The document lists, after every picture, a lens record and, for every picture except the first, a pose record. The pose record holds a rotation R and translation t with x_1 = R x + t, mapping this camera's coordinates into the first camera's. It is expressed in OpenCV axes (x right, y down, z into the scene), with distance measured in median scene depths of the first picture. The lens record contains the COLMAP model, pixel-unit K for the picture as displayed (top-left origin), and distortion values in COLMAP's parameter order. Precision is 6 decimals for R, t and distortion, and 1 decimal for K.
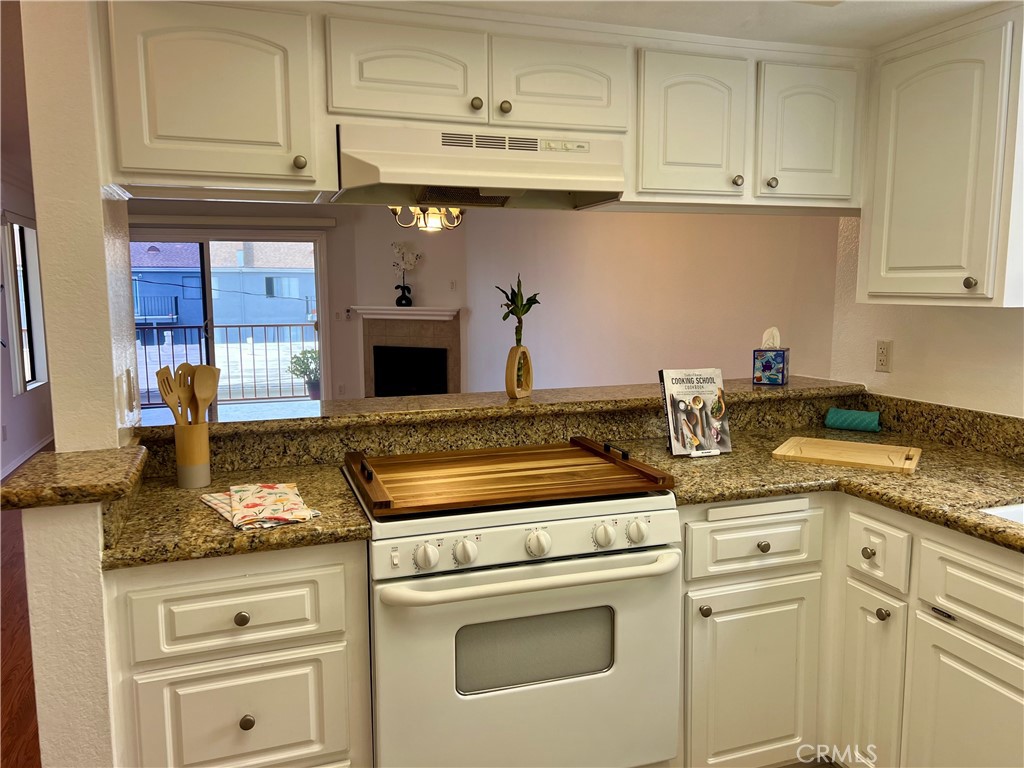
lens RADIAL K [[763.9, 0, 512.9], [0, 763.9, 376.5], [0, 0, 1]] dist [0.042841, -0.039810]
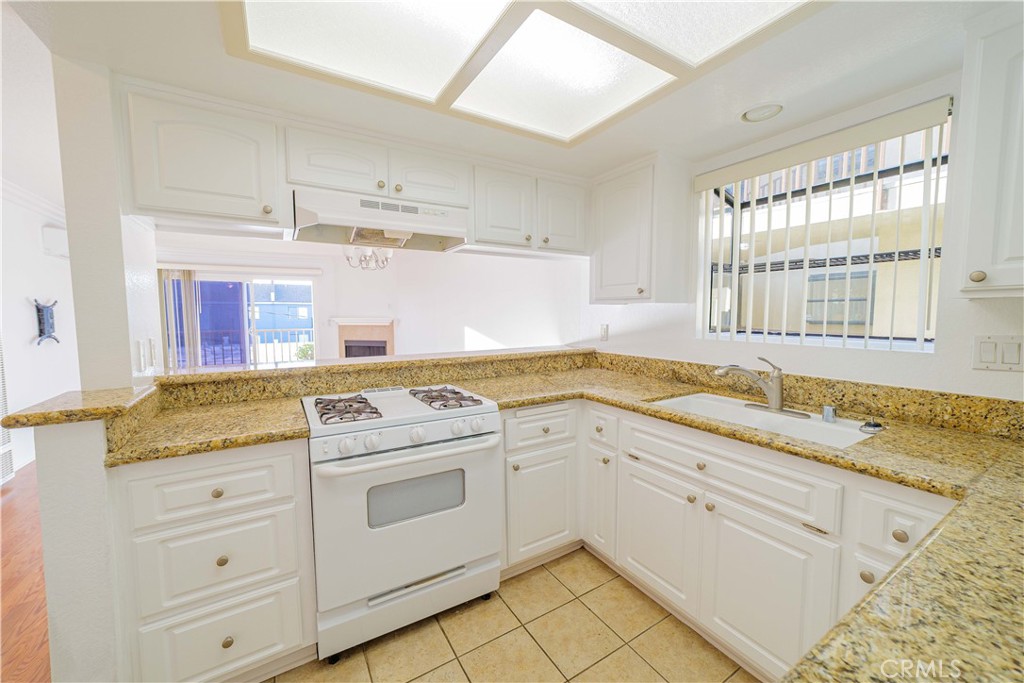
lens RADIAL K [[389.9, 0, 513.5], [0, 389.9, 341.2], [0, 0, 1]] dist [-0.014859, 0.002219]
pose [[0.977627, -0.014695, 0.209832, 0.055272], [0.024284, 0.998772, -0.043194, 0.046685], [-0.208940, 0.047323, 0.976783, 0.085905]]
